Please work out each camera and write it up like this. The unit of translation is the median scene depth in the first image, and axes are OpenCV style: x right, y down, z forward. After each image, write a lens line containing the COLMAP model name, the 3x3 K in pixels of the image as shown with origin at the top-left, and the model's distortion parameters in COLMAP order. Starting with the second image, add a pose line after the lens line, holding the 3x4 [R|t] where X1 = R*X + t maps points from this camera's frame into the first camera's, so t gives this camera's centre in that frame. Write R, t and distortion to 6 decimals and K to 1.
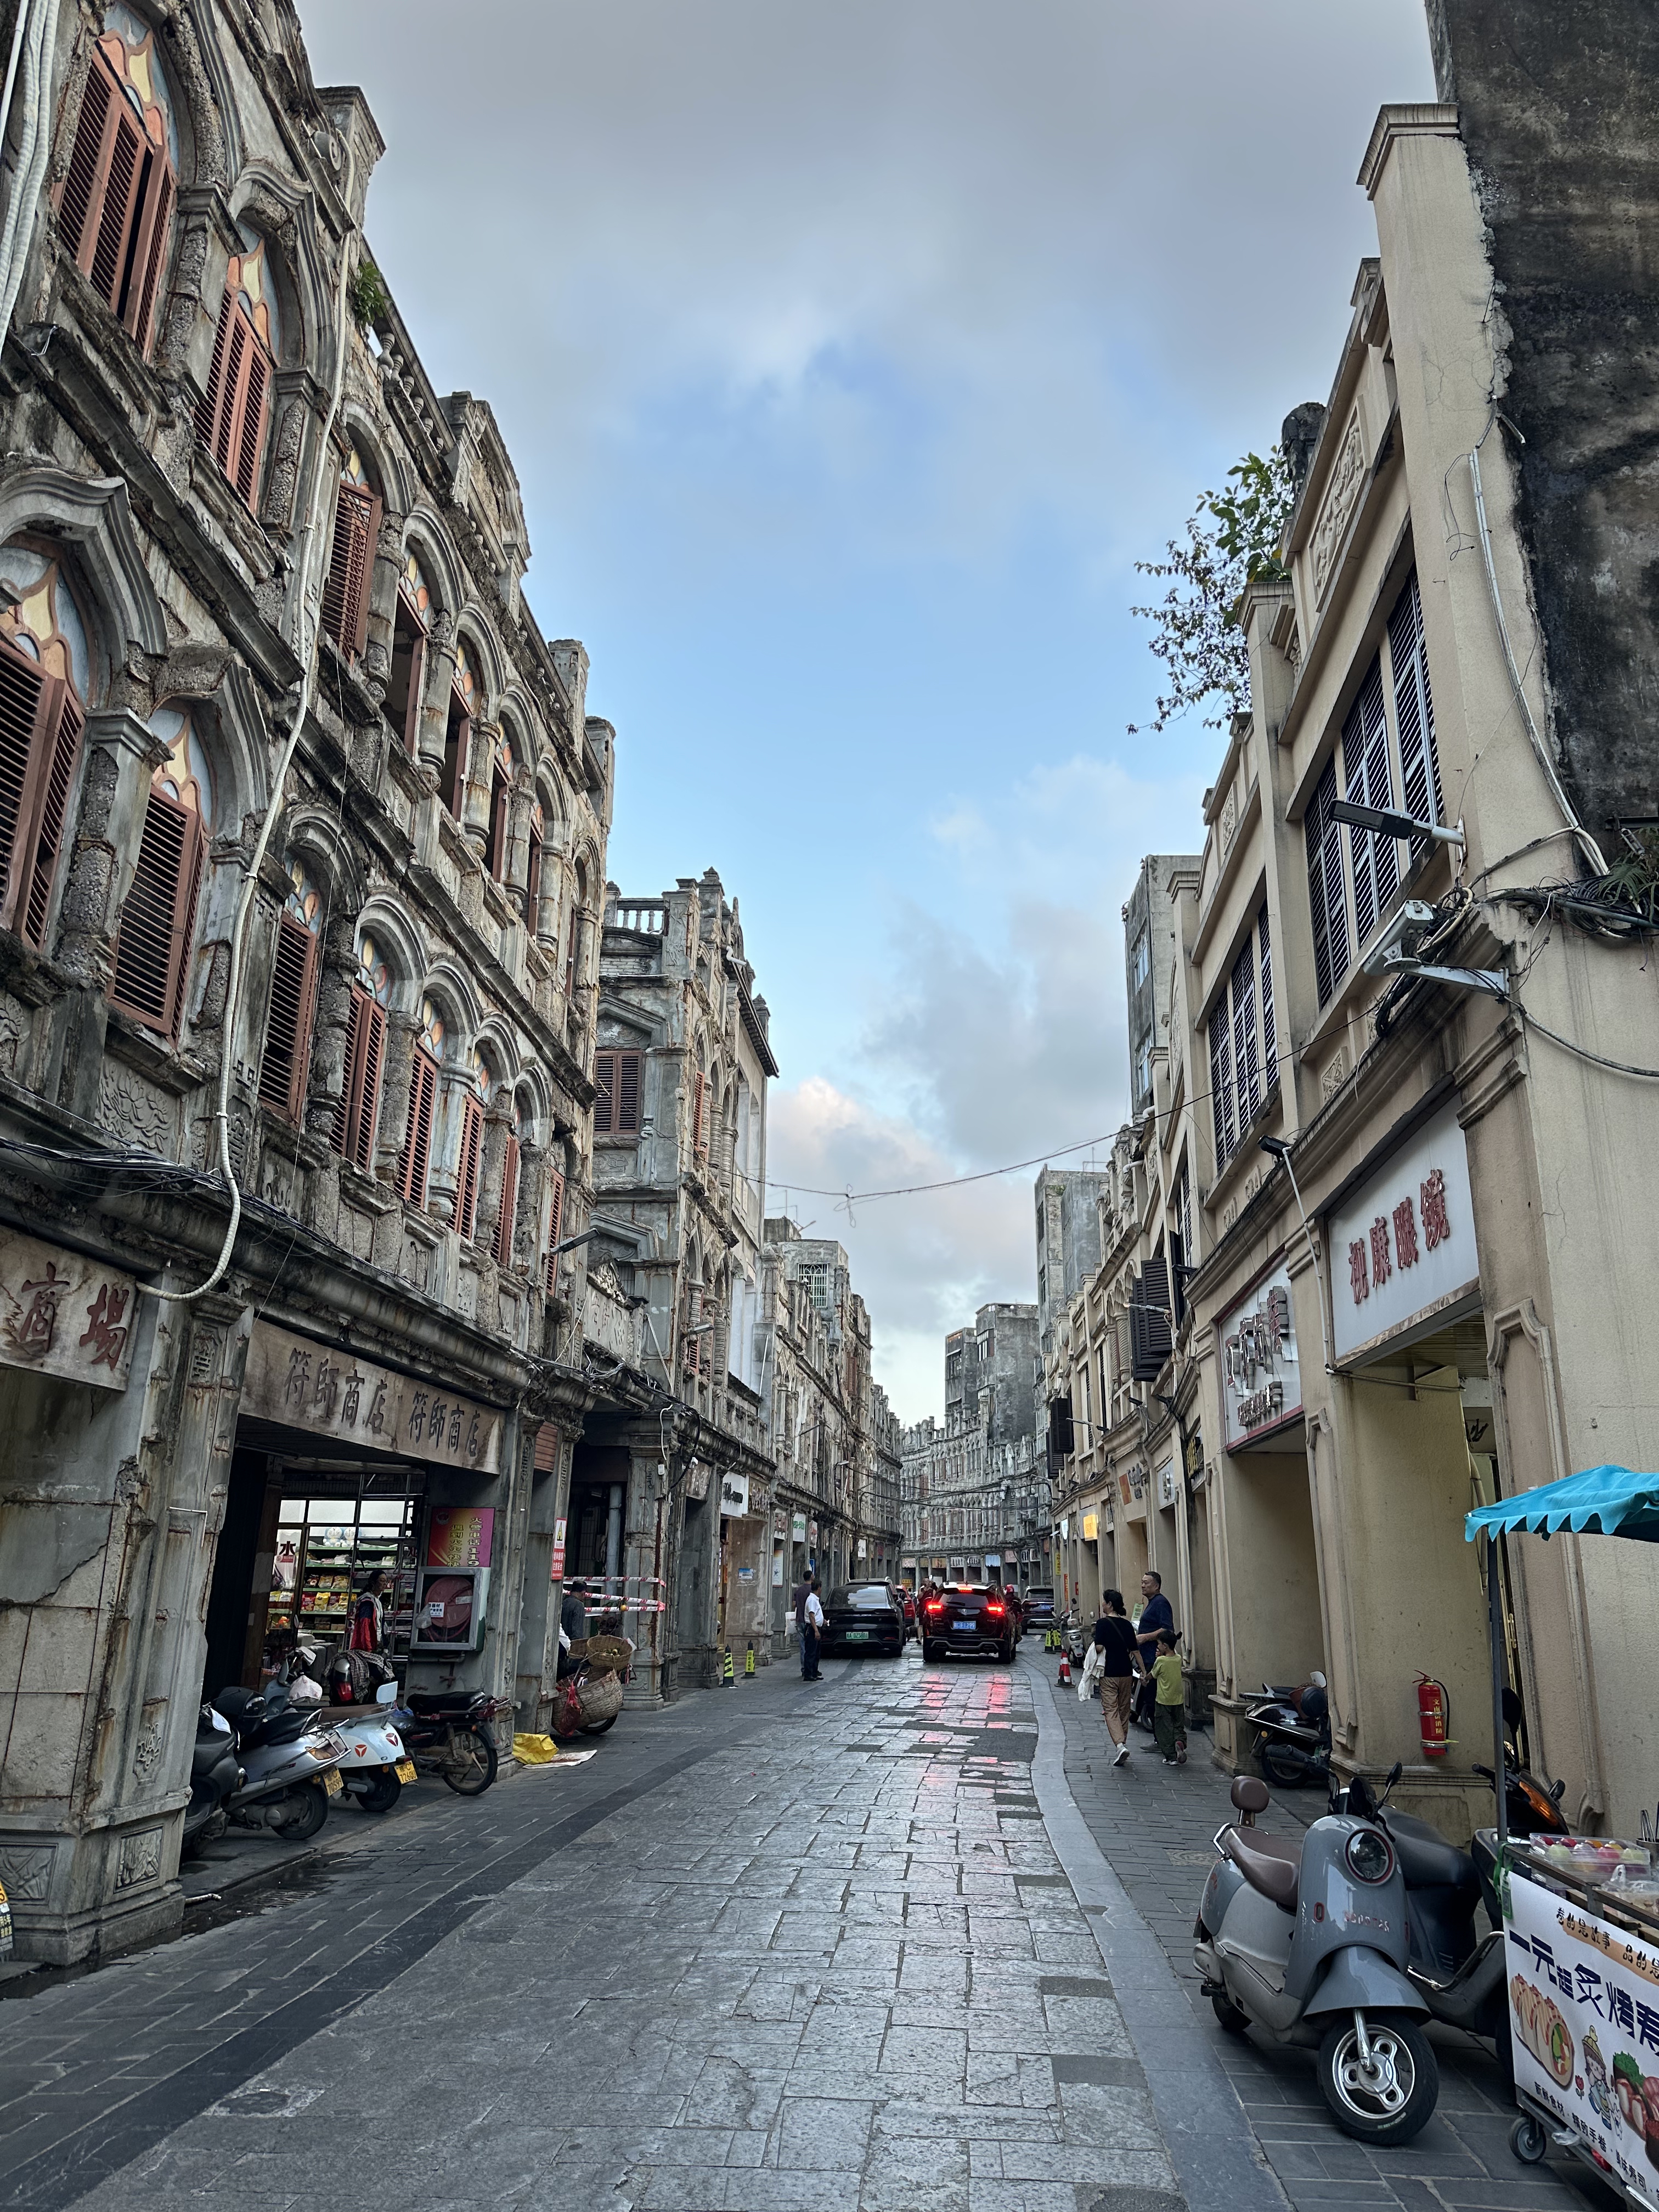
lens RADIAL K [[1547.6, 0, 829.5], [0, 1547.6, 1106.0], [0, 0, 1]] dist [0.000151, -0.000009]
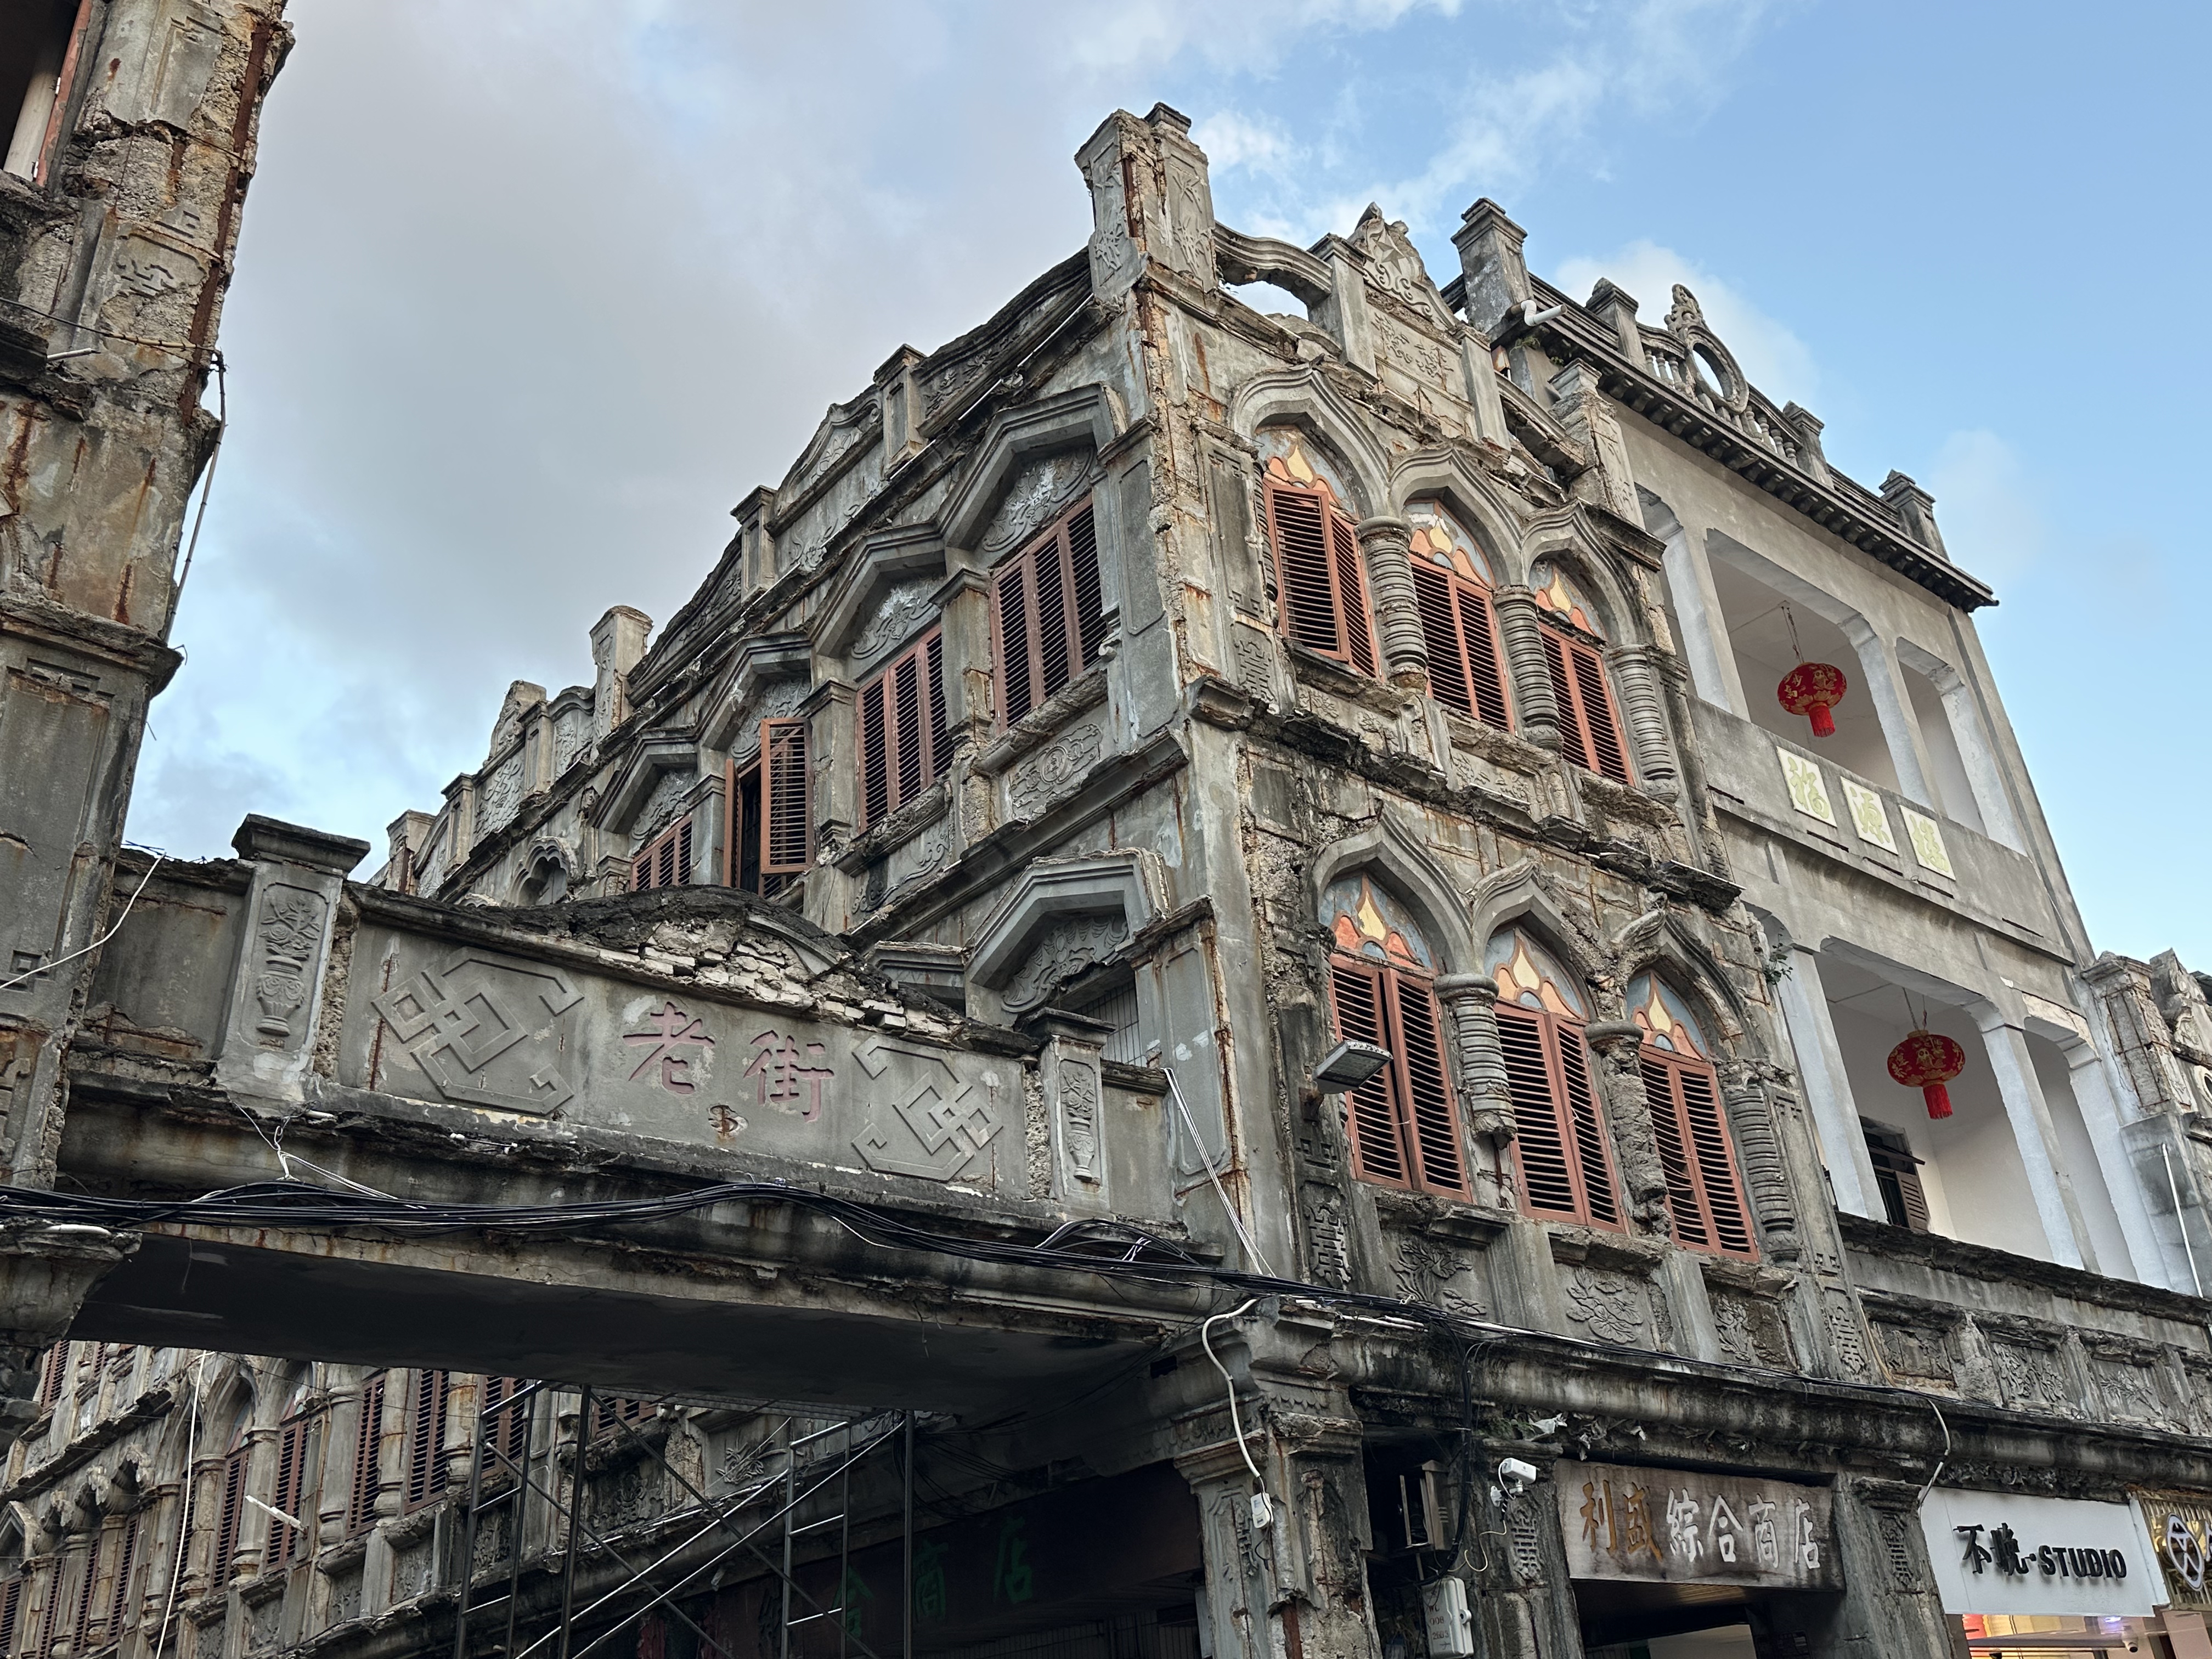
lens RADIAL K [[1871.2, 0, 1106.0], [0, 1871.2, 829.5], [0, 0, 1]] dist [0.006396, 0.002497]
pose [[0.682238, -0.407964, -0.606726, 0.151998], [0.286705, 0.912662, -0.291288, 0.202156], [0.672570, 0.024777, 0.739618, 0.665537]]
